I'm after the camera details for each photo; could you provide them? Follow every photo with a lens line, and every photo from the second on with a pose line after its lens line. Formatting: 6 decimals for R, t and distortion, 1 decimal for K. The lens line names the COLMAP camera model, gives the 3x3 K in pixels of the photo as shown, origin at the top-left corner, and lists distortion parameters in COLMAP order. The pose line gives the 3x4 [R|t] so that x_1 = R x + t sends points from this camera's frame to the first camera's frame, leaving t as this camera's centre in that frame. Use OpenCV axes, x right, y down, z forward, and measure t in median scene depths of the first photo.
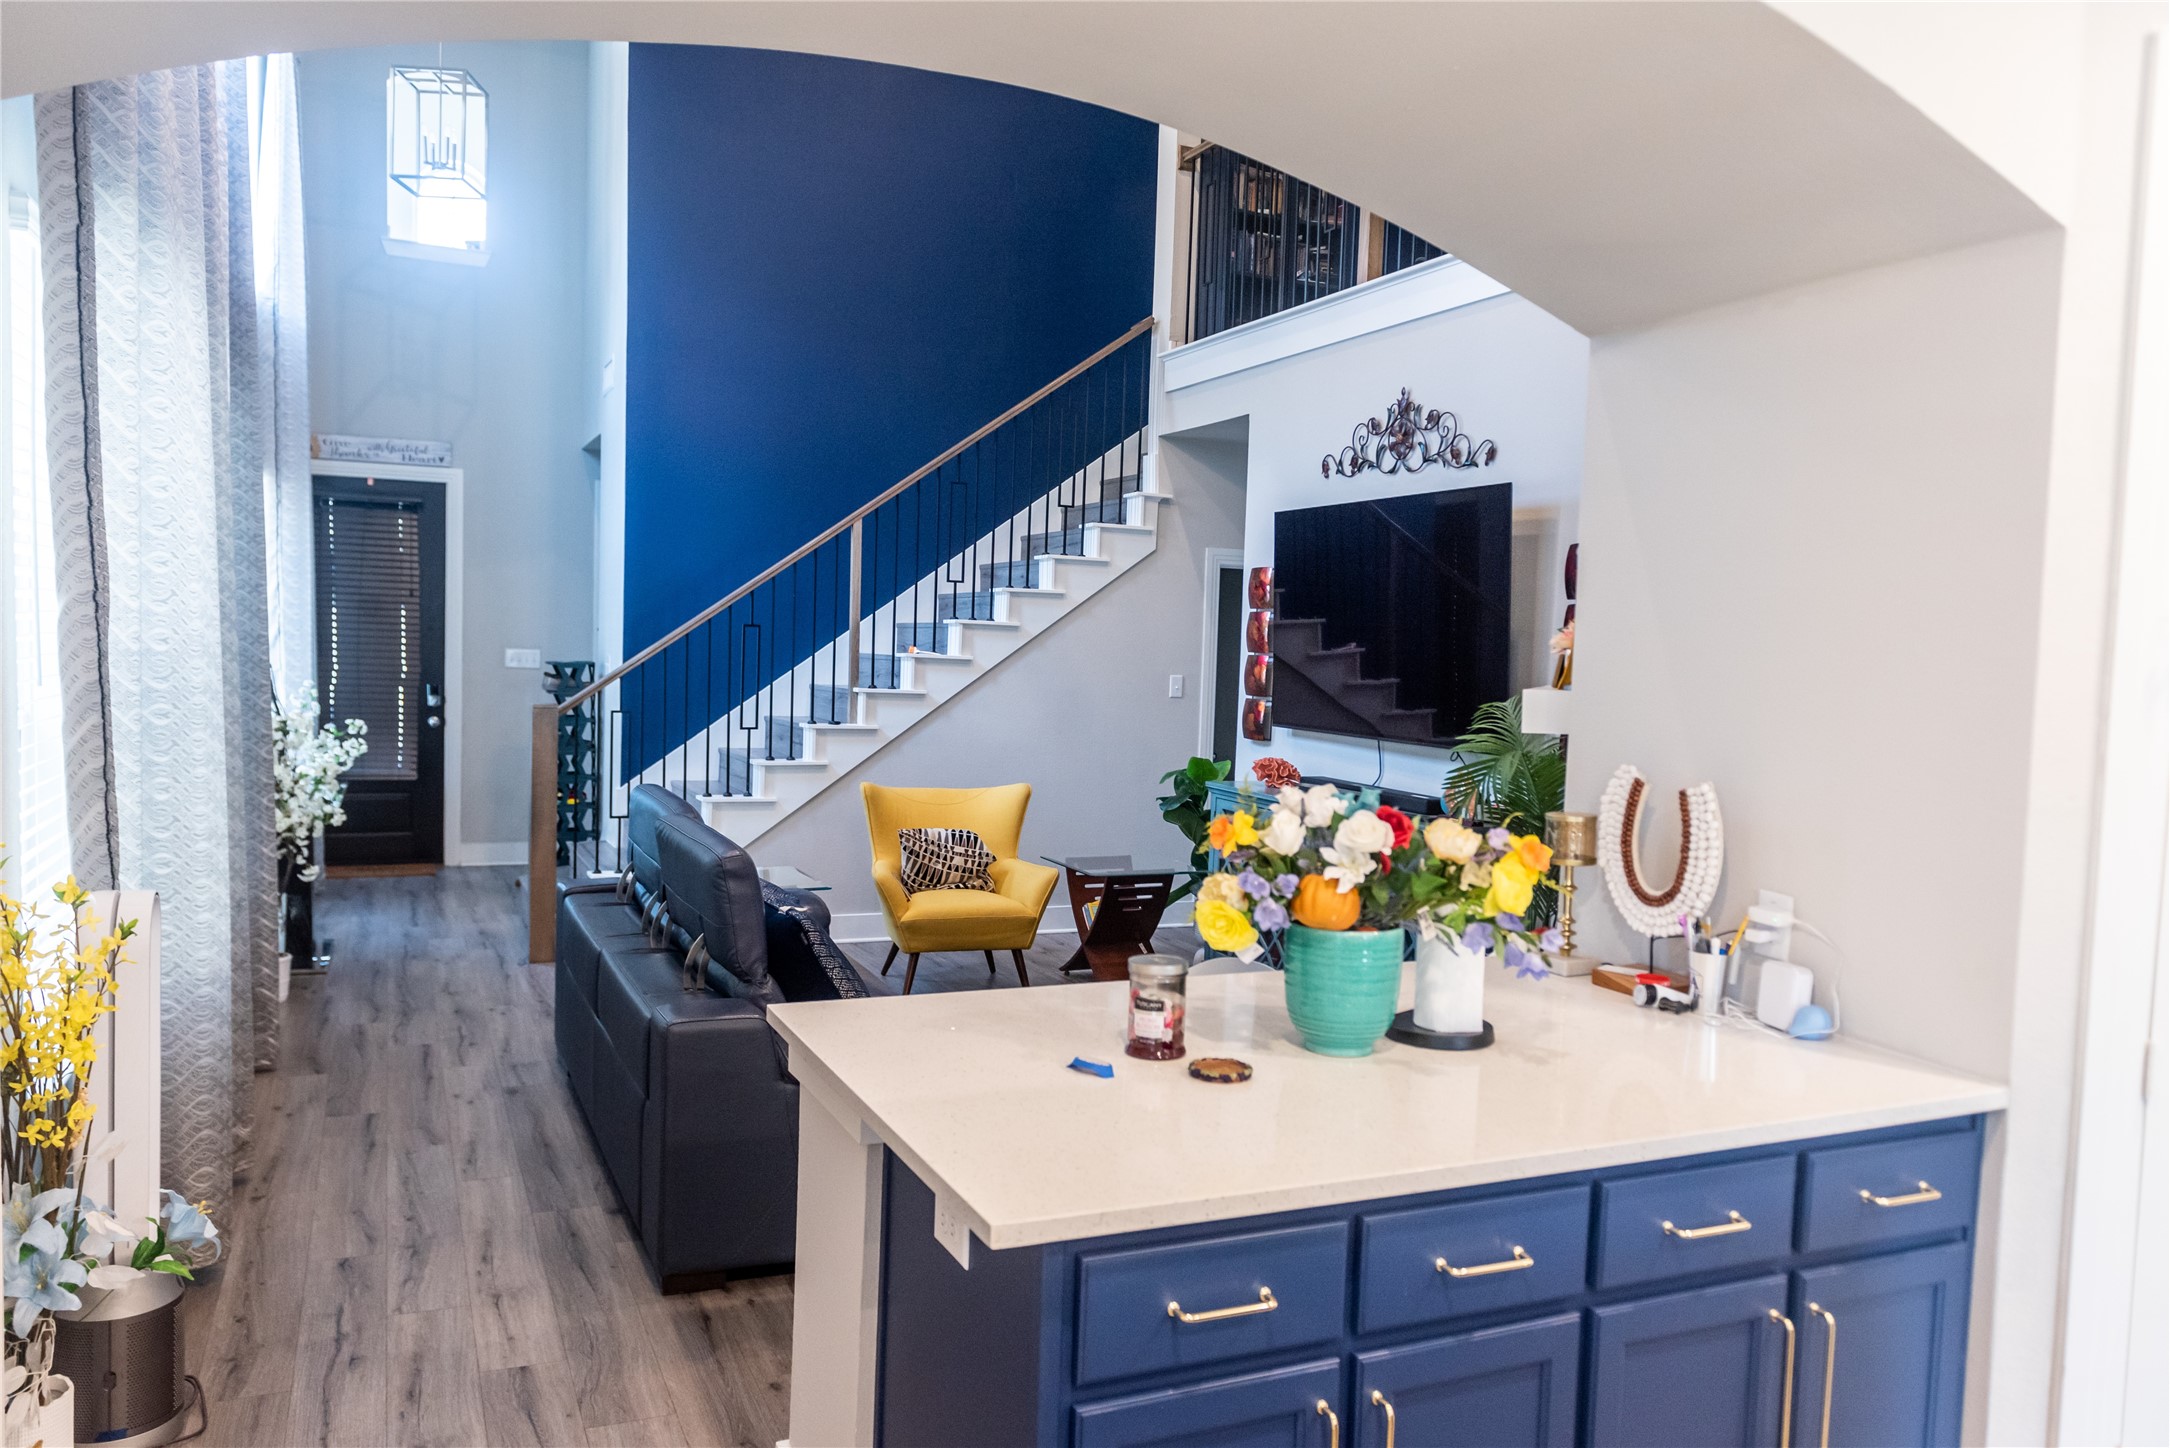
lens RADIAL K [[1546.8, 0, 1085.0], [0, 1546.8, 724.0], [0, 0, 1]] dist [0.004059, -0.003106]
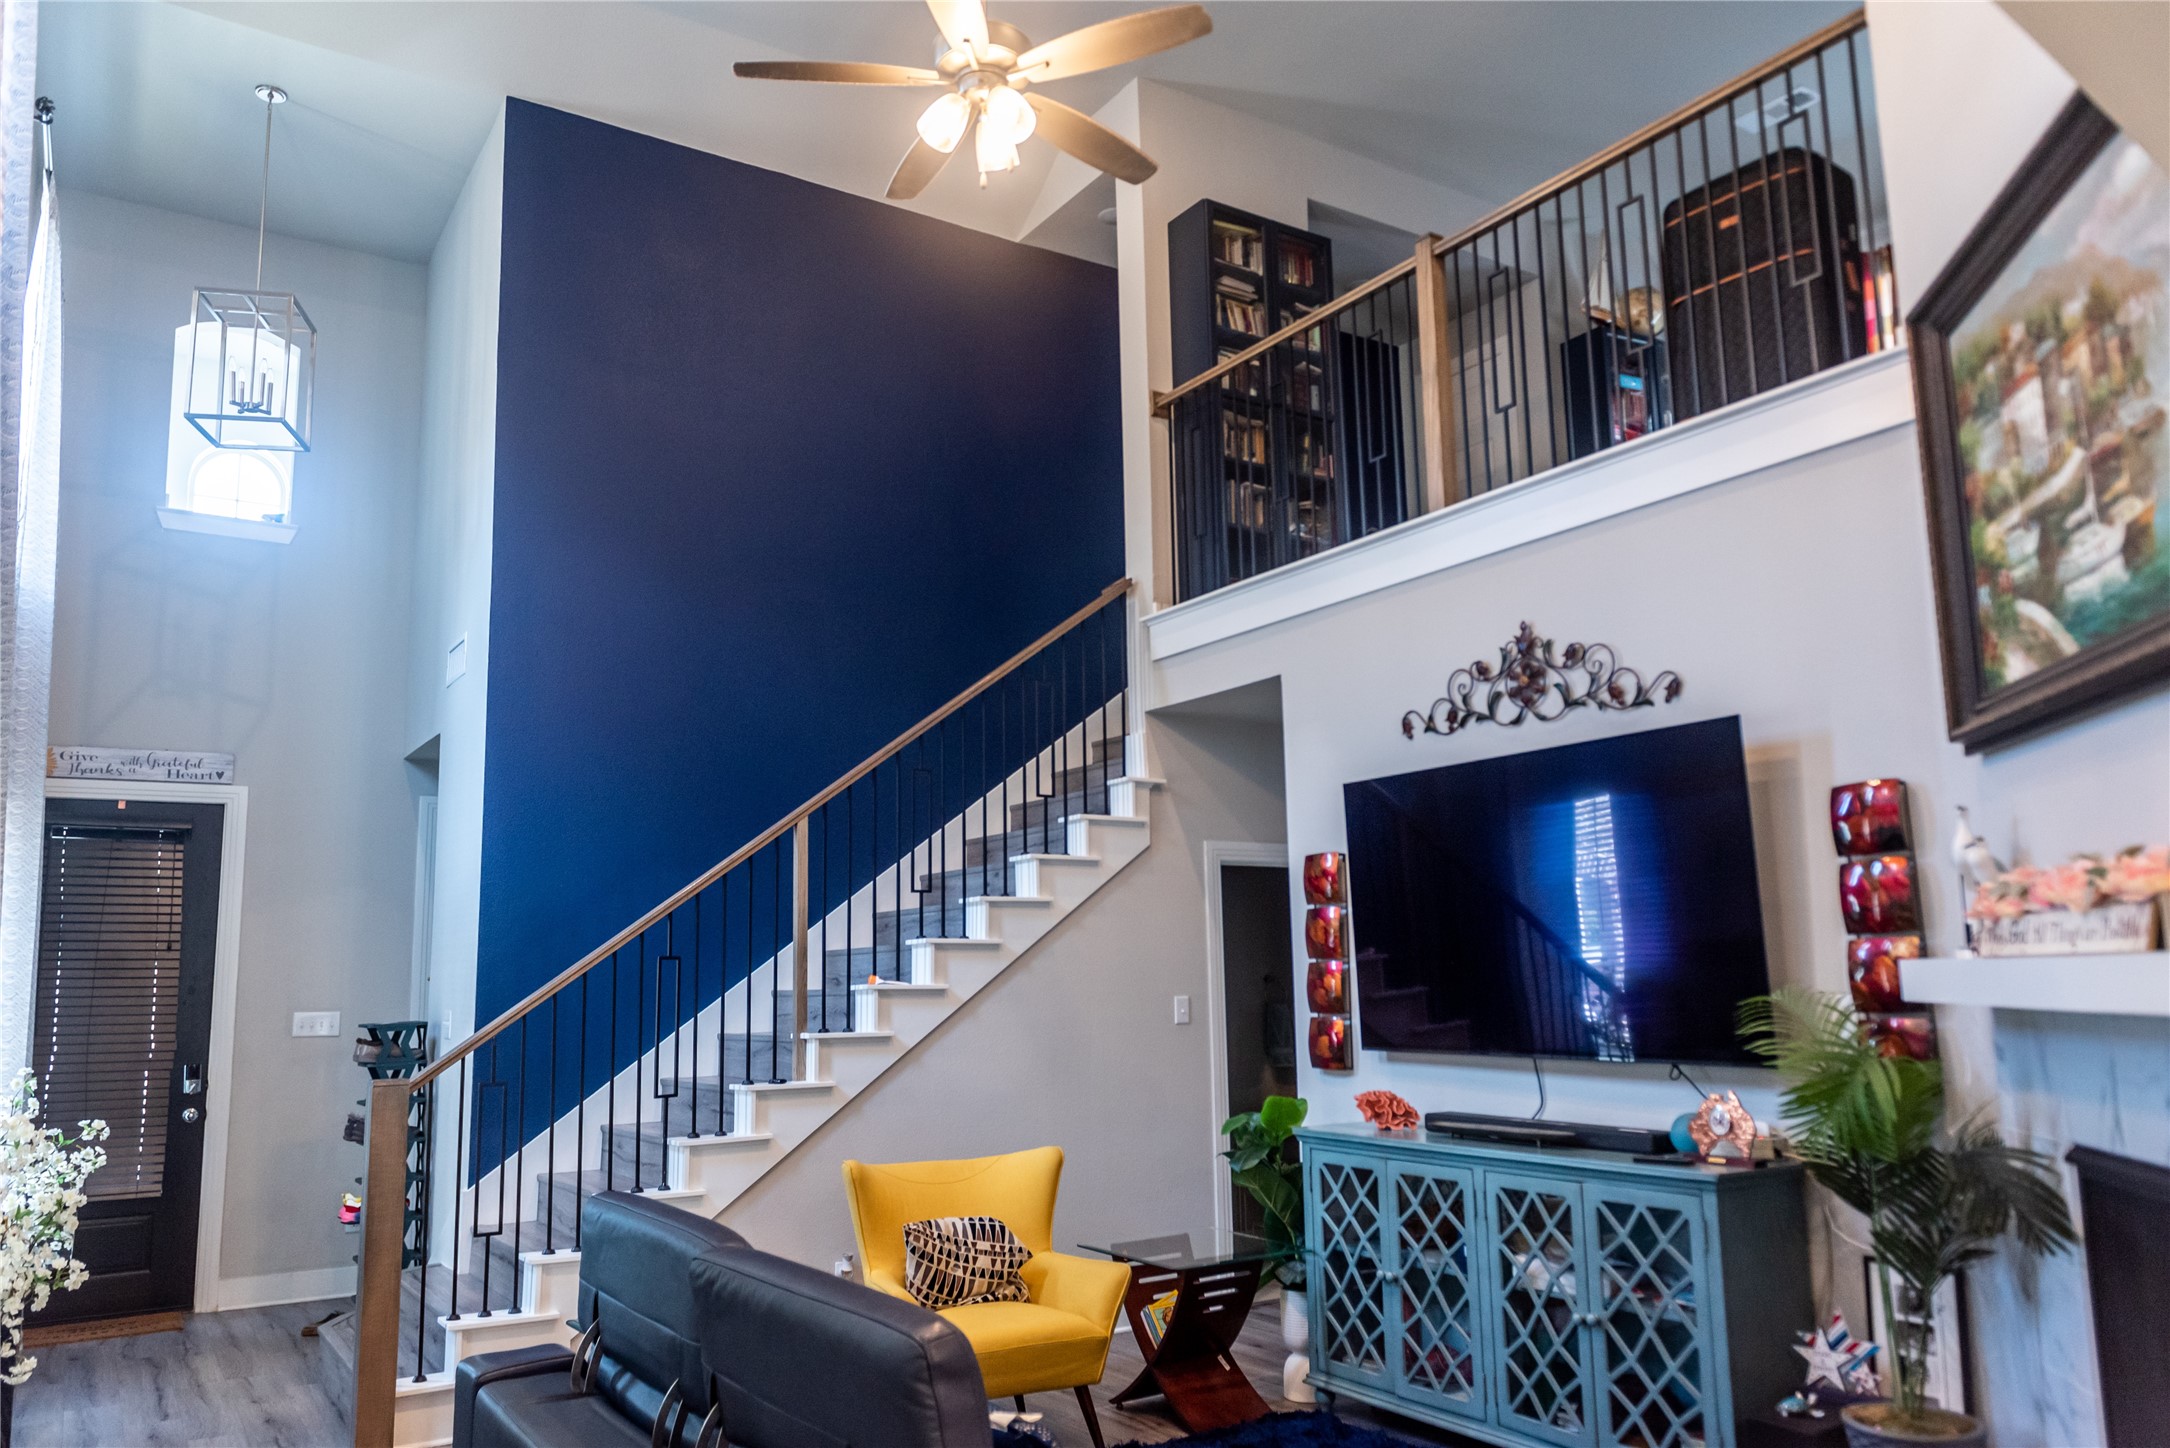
lens RADIAL K [[1529.4, 0, 1086.2], [0, 1529.4, 742.8], [0, 0, 1]] dist [0.003750, -0.002074]
pose [[0.986638, -0.027871, 0.160529, -0.126133], [0.060211, 0.977885, -0.200288, -0.003760], [-0.151396, 0.207277, 0.966497, 0.208936]]
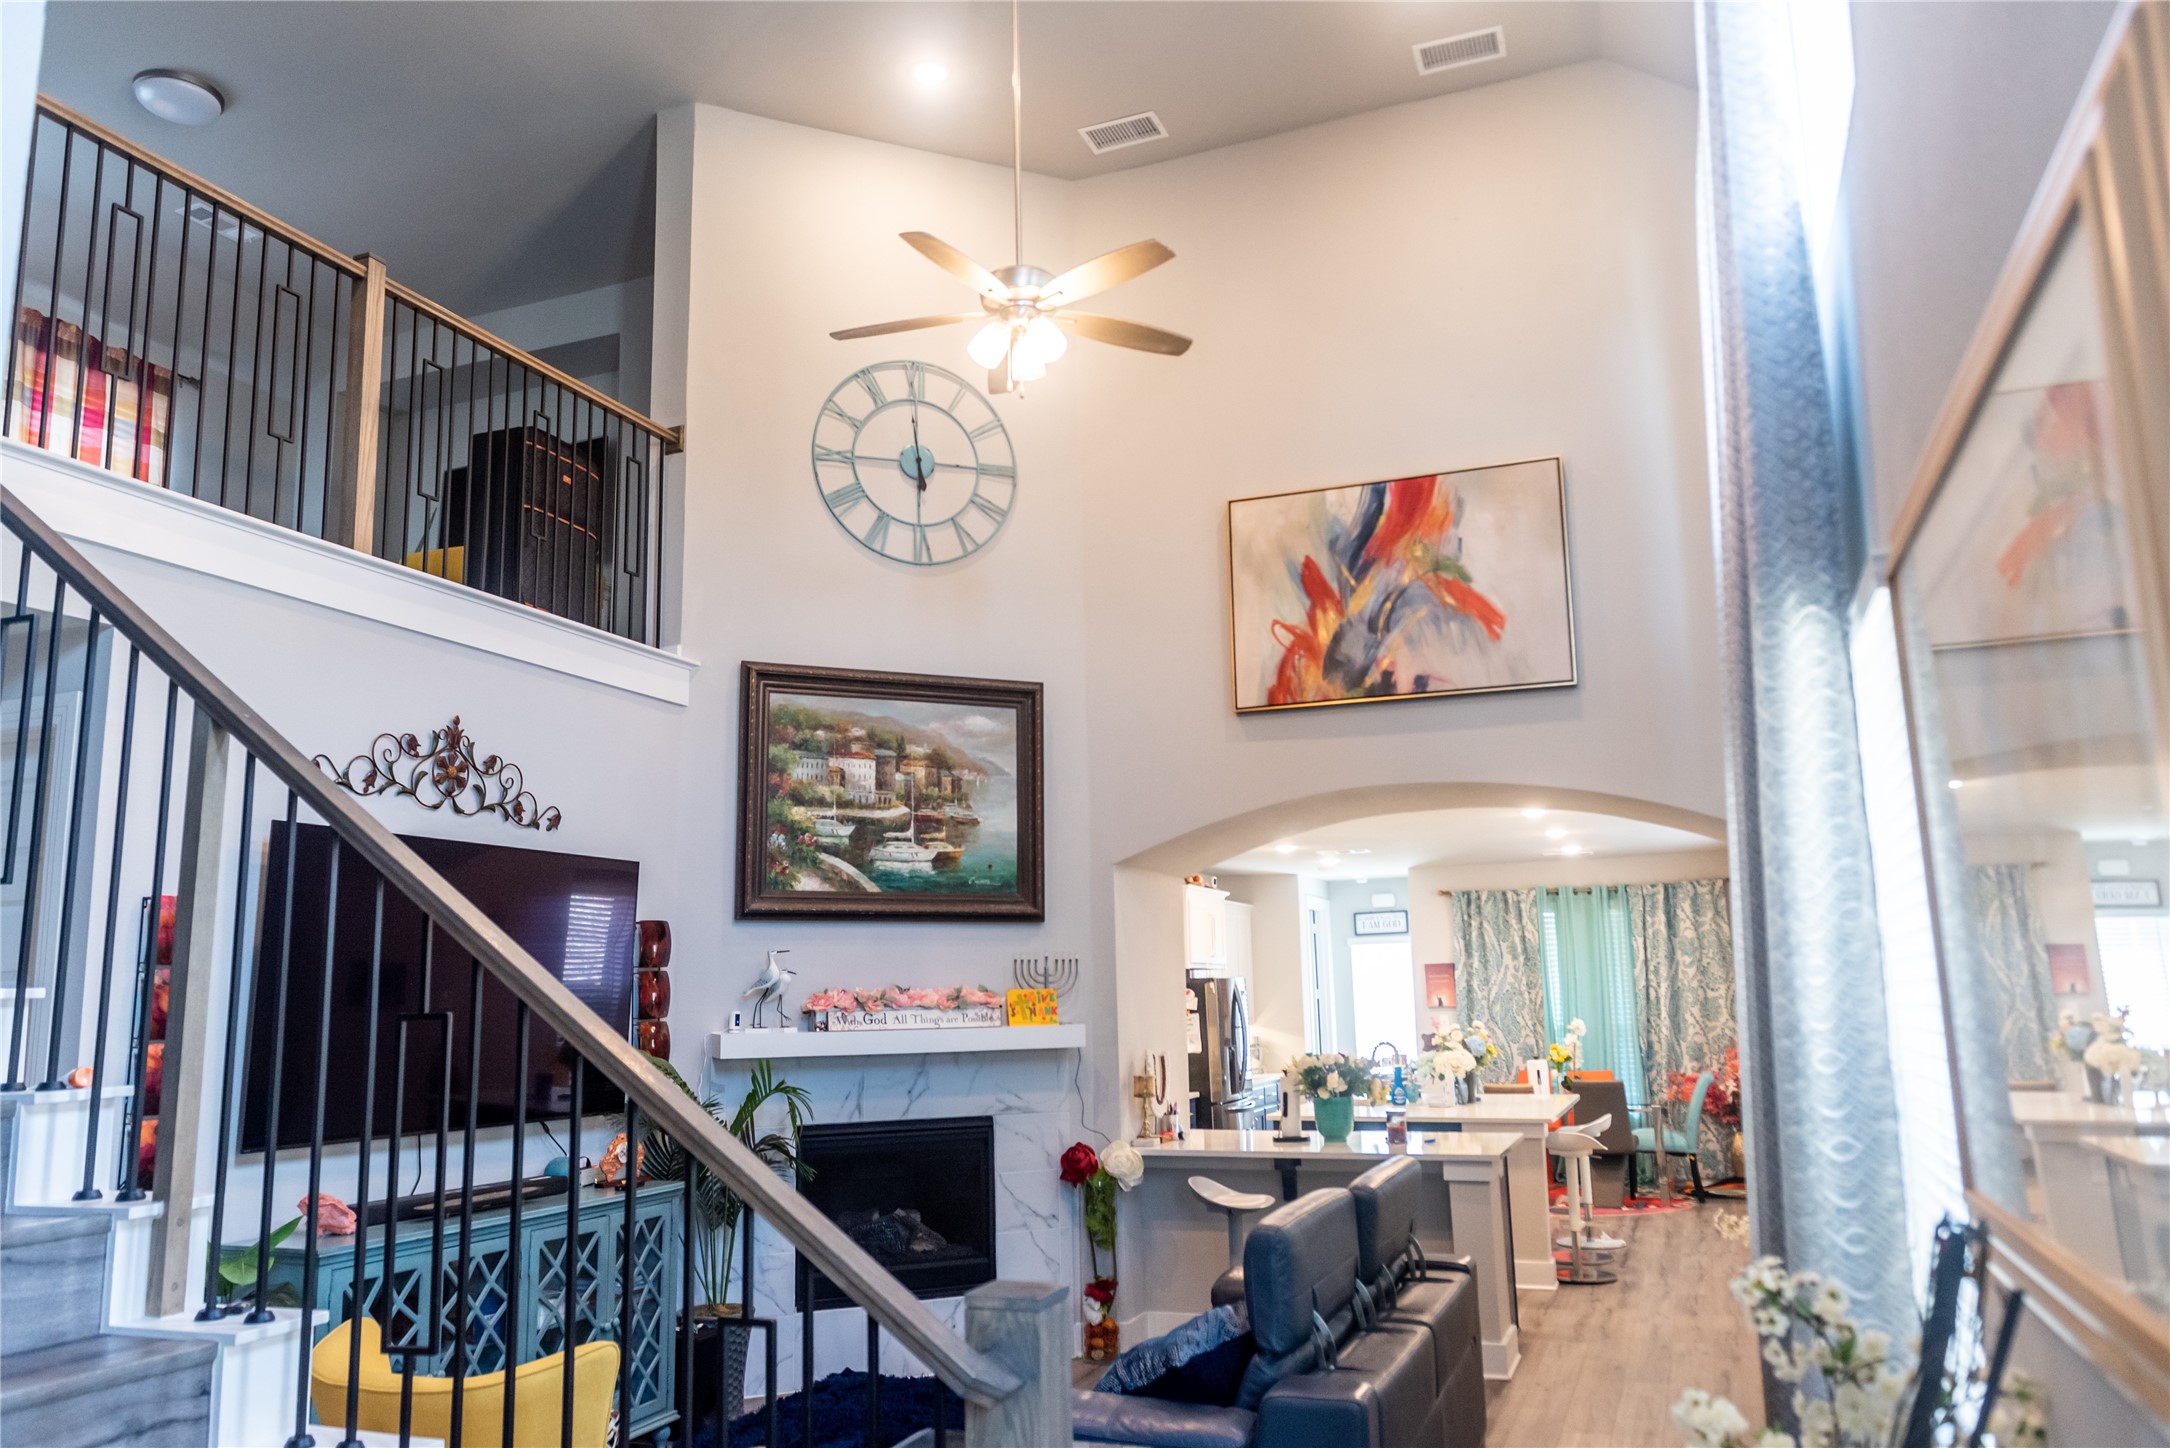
lens RADIAL K [[1468.1, 0, 1089.5], [0, 1468.1, 748.1], [0, 0, 1]] dist [0.002998, -0.003322]
pose [[-0.690050, 0.119282, 0.713864, -0.509873], [0.050044, 0.991828, -0.117354, -0.067343], [-0.722029, -0.045256, -0.690381, 1.057362]]
